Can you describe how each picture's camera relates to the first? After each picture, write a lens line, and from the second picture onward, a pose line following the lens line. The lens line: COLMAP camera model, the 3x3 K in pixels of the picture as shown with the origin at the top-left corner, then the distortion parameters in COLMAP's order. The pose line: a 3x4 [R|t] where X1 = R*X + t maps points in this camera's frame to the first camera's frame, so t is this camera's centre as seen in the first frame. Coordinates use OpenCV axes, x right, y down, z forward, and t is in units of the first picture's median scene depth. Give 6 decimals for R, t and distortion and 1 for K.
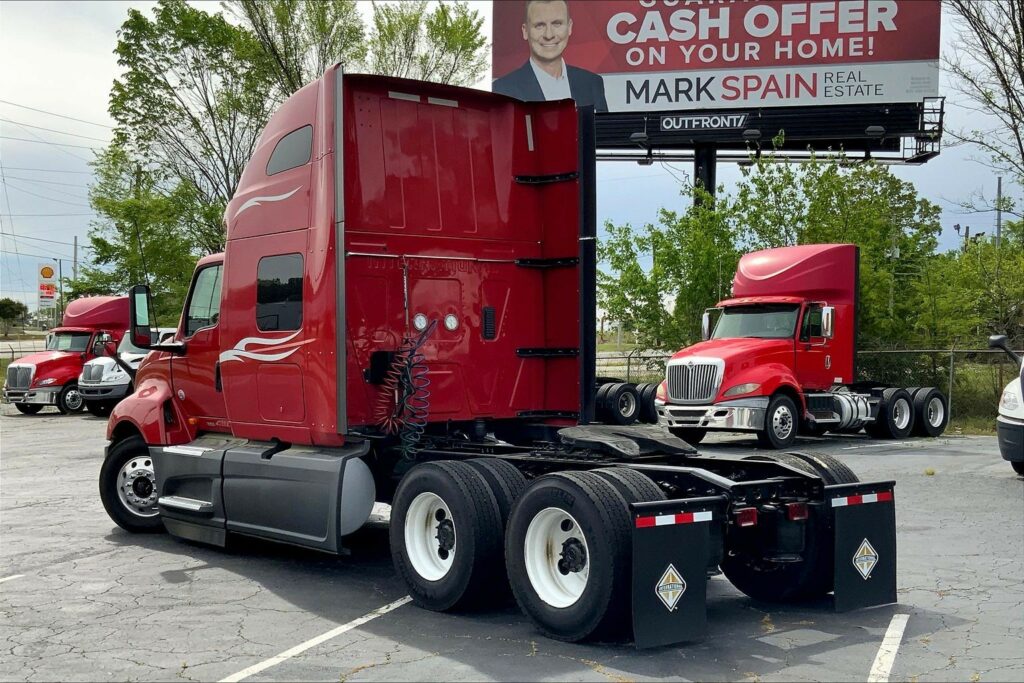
lens RADIAL K [[1302.0, 0, 512.0], [0, 1302.0, 341.5], [0, 0, 1]] dist [0.016584, 0.052382]
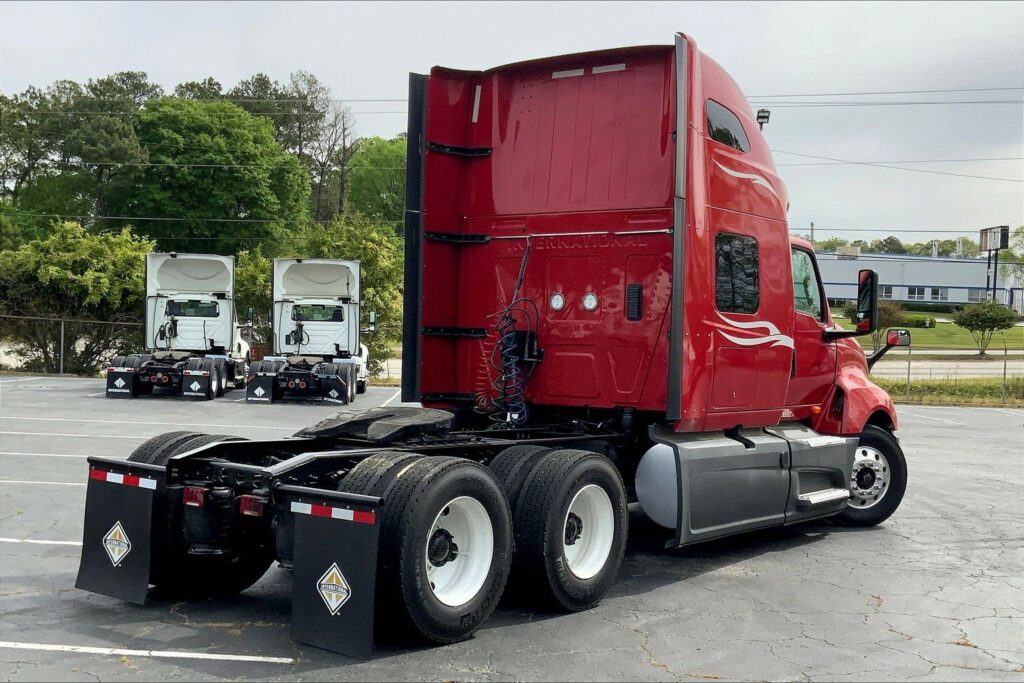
lens RADIAL K [[1276.4, 0, 510.7], [0, 1276.4, 291.3], [0, 0, 1]] dist [0.003234, 0.013282]
pose [[0.244678, -0.023522, -0.969319, 0.816401], [-0.019035, 0.999397, -0.029057, 0.005248], [0.969417, 0.025561, 0.244083, 0.706943]]
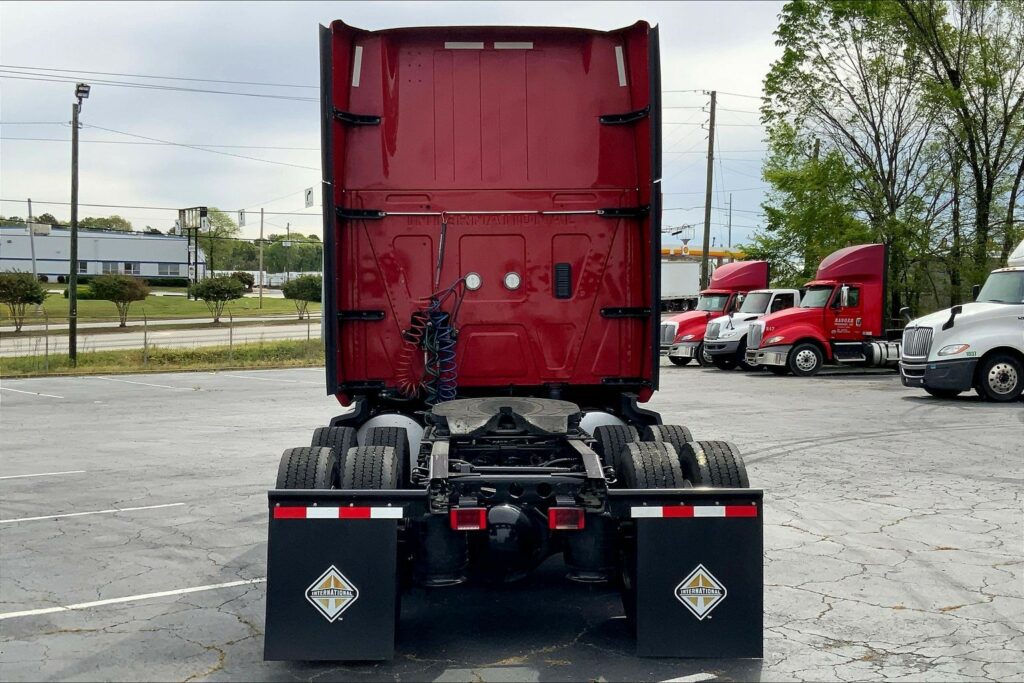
lens RADIAL K [[1172.0, 0, 512.0], [0, 1172.0, 341.5], [0, 0, 1]] dist [0.025132, 0.000758]
pose [[0.799353, 0.011978, -0.600743, 0.452868], [0.008857, 0.999458, 0.031712, 0.002118], [0.600797, -0.030670, 0.798813, 0.317723]]
